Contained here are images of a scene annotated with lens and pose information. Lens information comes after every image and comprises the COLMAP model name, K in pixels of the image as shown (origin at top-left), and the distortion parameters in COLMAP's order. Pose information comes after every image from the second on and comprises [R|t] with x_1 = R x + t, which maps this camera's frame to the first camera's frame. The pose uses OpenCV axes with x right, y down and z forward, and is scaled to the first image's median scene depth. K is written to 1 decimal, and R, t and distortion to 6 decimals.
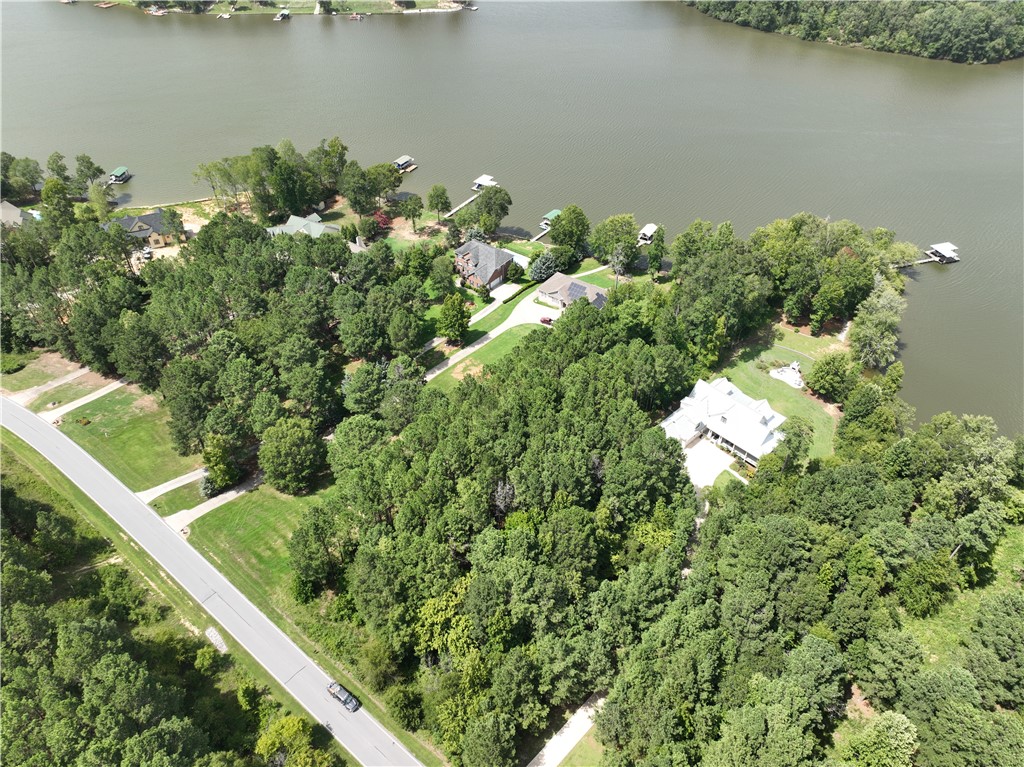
lens RADIAL K [[718.5, 0, 512.0], [0, 718.5, 383.5], [0, 0, 1]] dist [-0.001270, 0.013655]
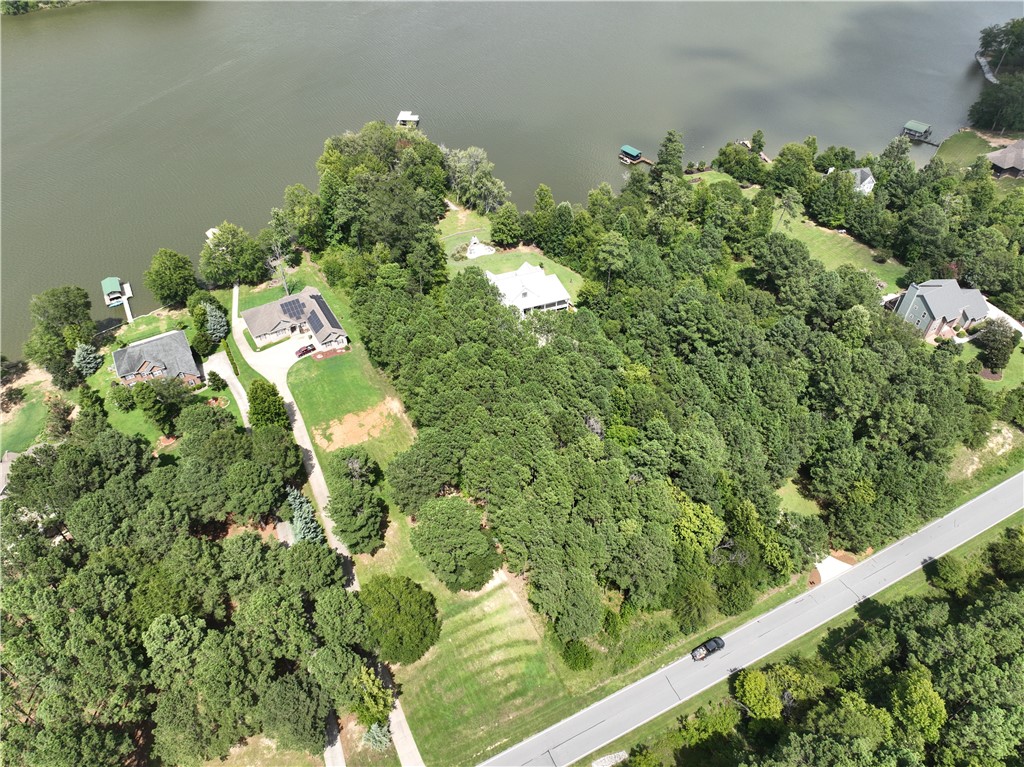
lens RADIAL K [[718.5, 0, 512.0], [0, 718.5, 383.5], [0, 0, 1]] dist [-0.001270, 0.013655]
pose [[0.405124, -0.646597, 0.646364, -0.473920], [0.603486, 0.720204, 0.342214, -0.220191], [-0.686789, 0.251433, 0.681984, 0.247123]]
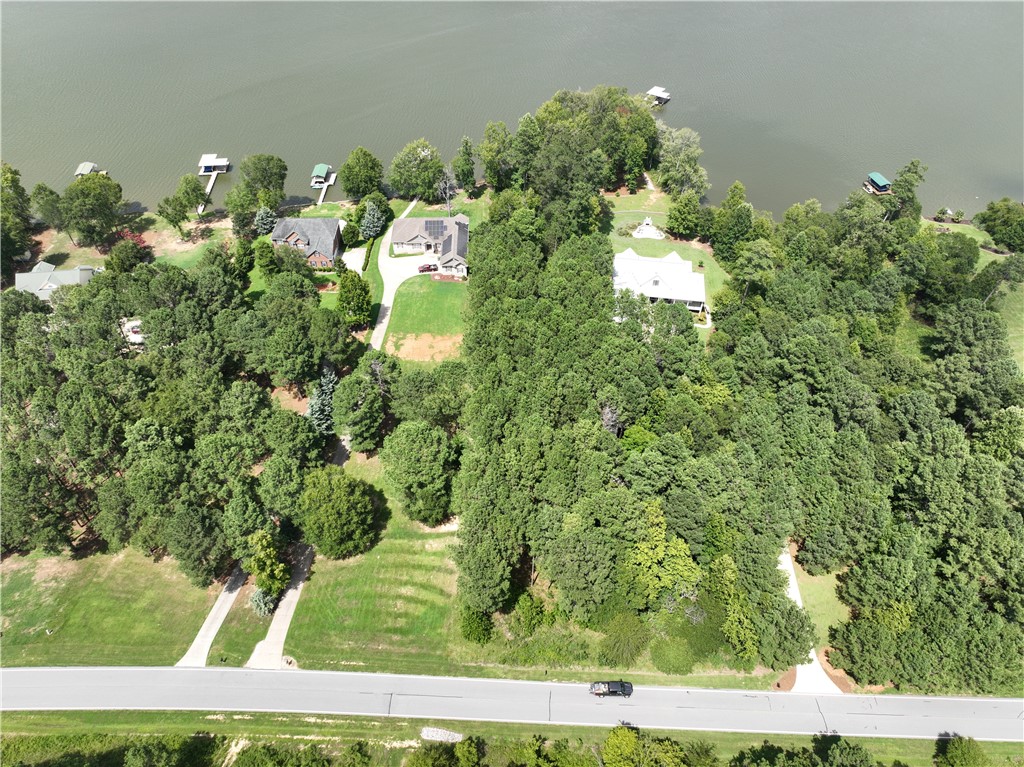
lens RADIAL K [[718.5, 0, 512.0], [0, 718.5, 383.5], [0, 0, 1]] dist [-0.001270, 0.013655]
pose [[0.793015, -0.430791, 0.430751, -0.344230], [0.400337, 0.901475, 0.164537, -0.065653], [-0.459193, 0.041966, 0.887345, 0.151536]]
